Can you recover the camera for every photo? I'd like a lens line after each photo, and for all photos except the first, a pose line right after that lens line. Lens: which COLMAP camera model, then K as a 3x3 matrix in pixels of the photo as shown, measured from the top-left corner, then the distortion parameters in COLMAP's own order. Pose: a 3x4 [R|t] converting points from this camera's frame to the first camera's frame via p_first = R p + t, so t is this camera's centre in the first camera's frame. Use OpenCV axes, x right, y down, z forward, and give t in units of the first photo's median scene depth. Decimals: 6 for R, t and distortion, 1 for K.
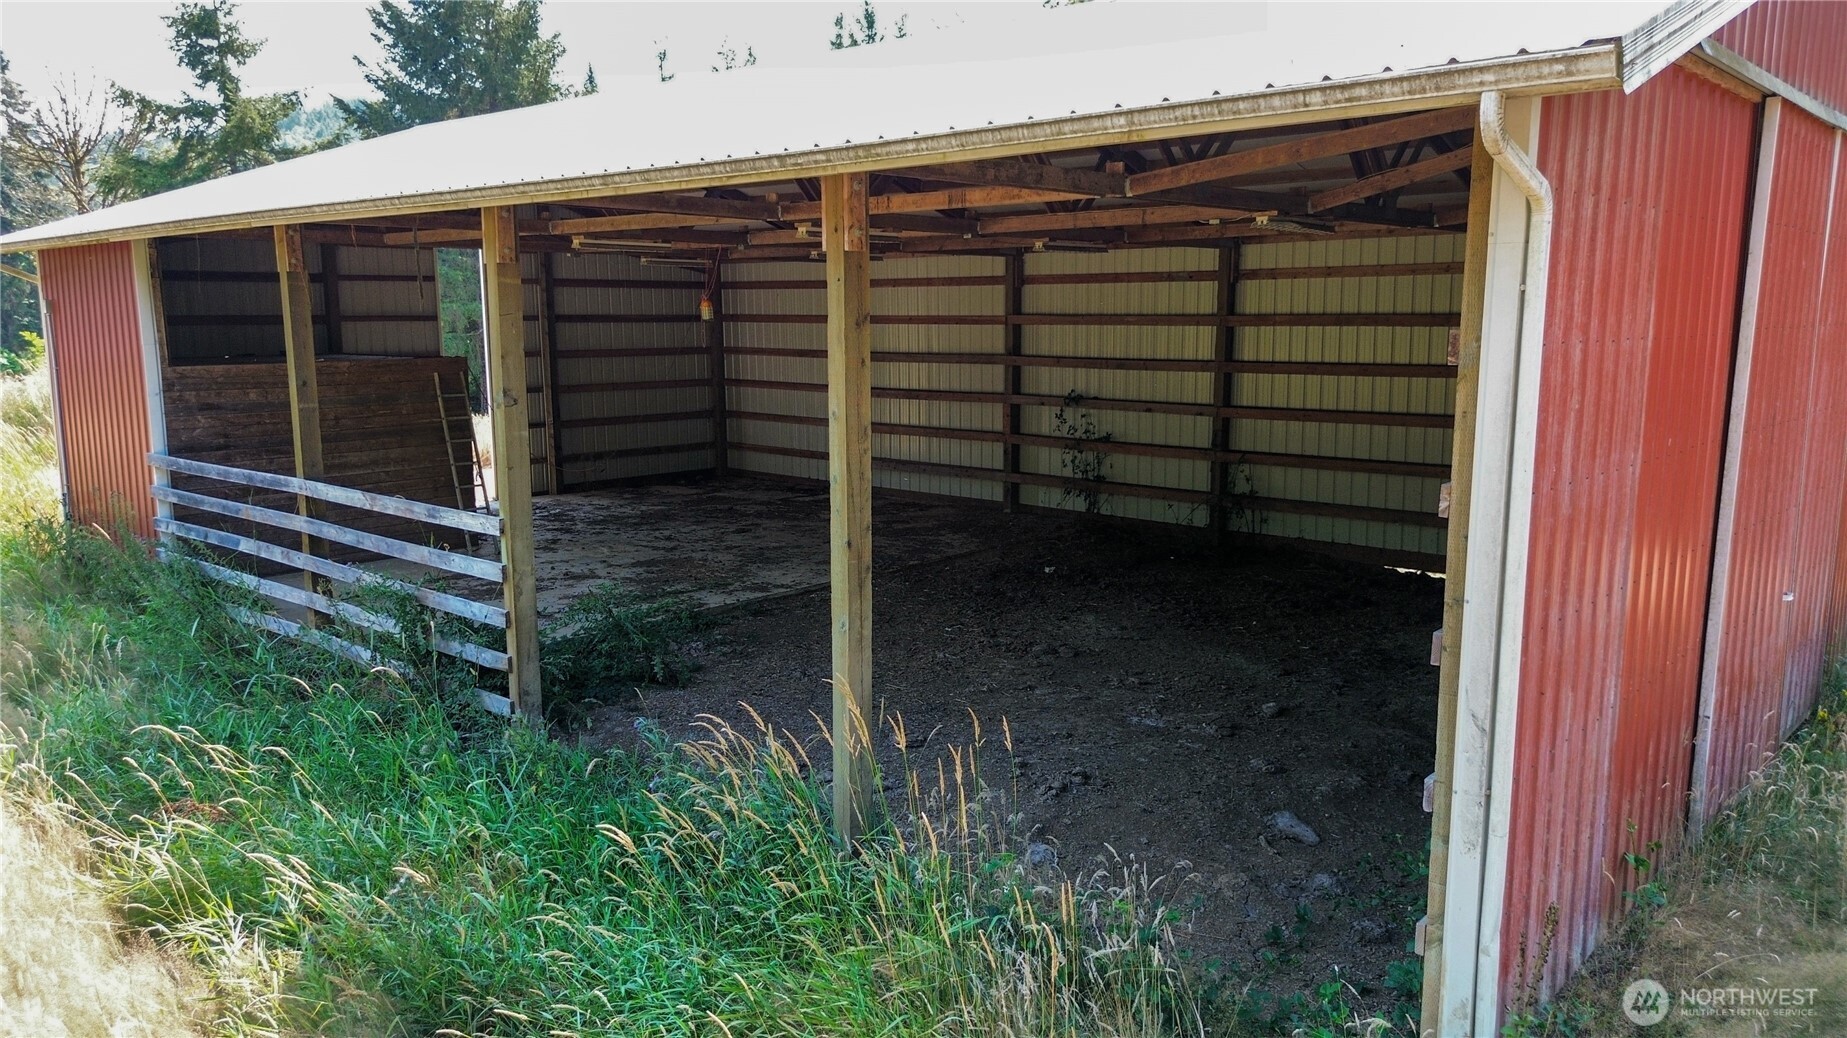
lens RADIAL K [[1327.2, 0, 923.5], [0, 1327.2, 519.0], [0, 0, 1]] dist [0.002988, 0.000609]
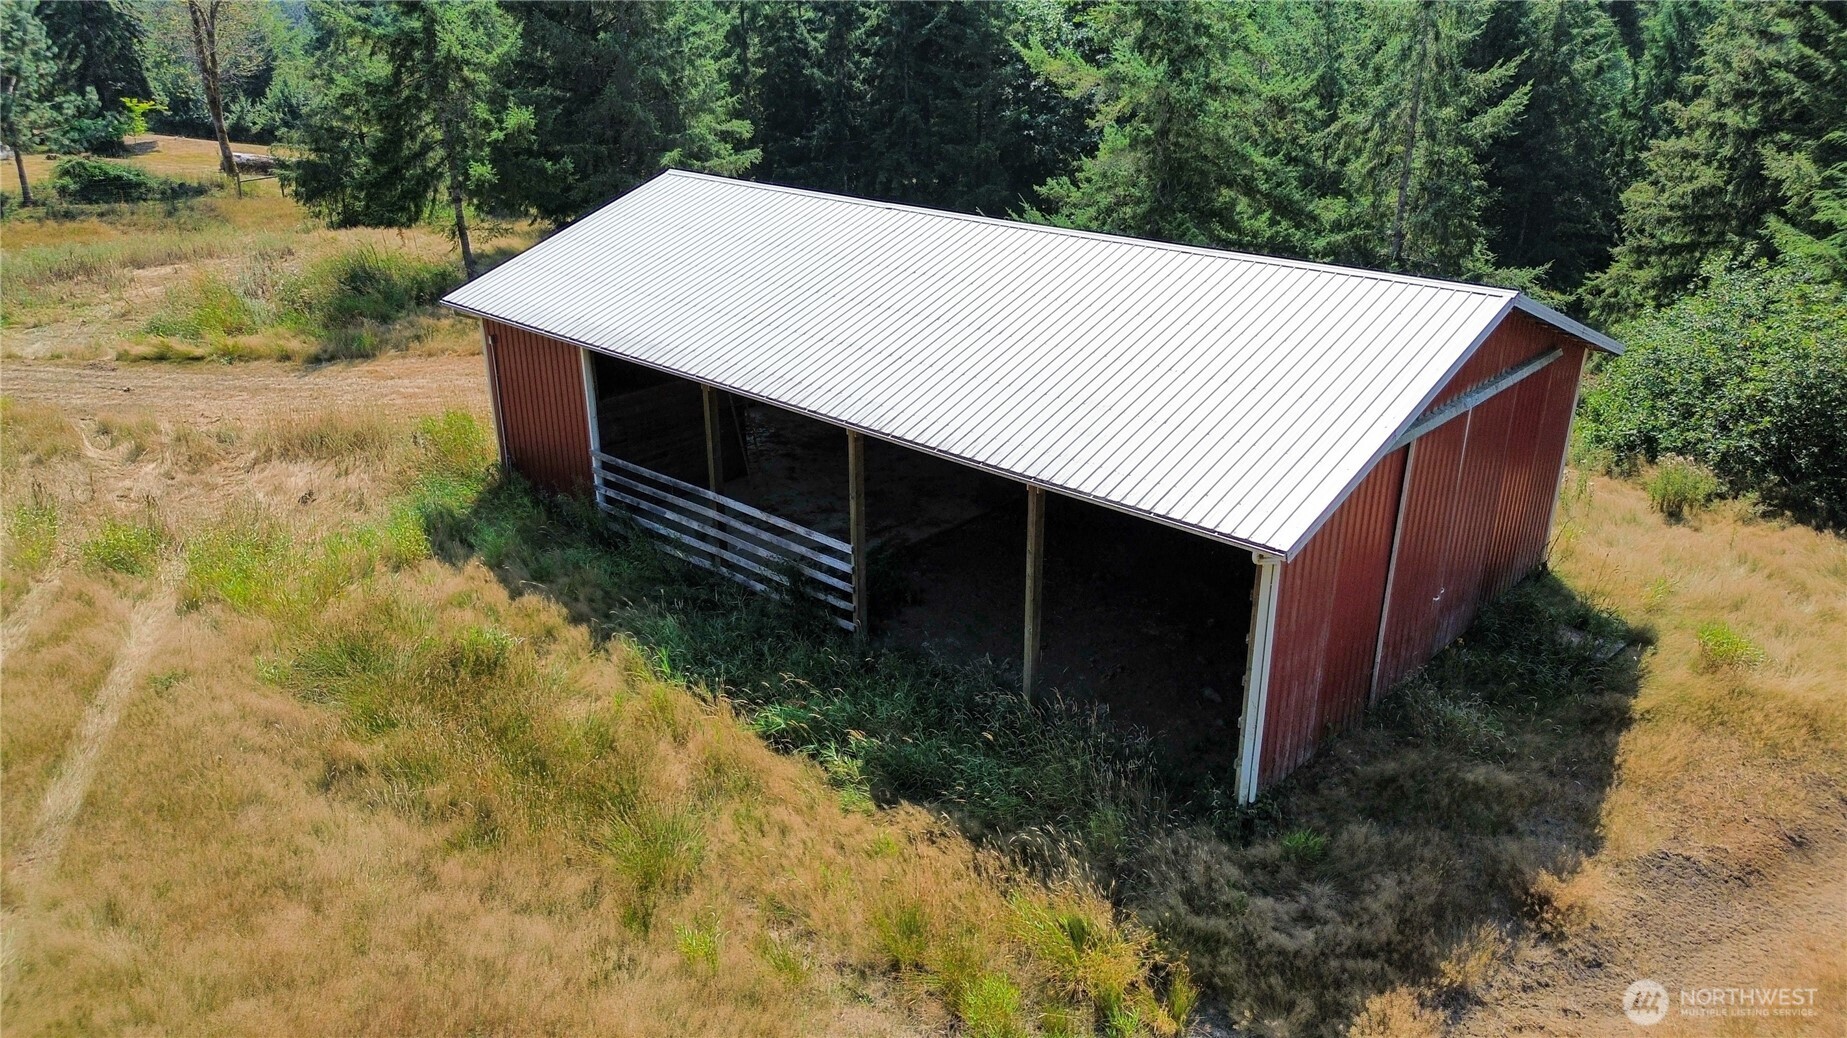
lens RADIAL K [[1327.2, 0, 923.5], [0, 1327.2, 519.0], [0, 0, 1]] dist [0.002988, 0.000609]
pose [[0.999976, 0.006870, -0.000745, -0.194201], [-0.006524, 0.974091, 0.226062, -0.502130], [0.002279, -0.226052, 0.974113, -1.022234]]
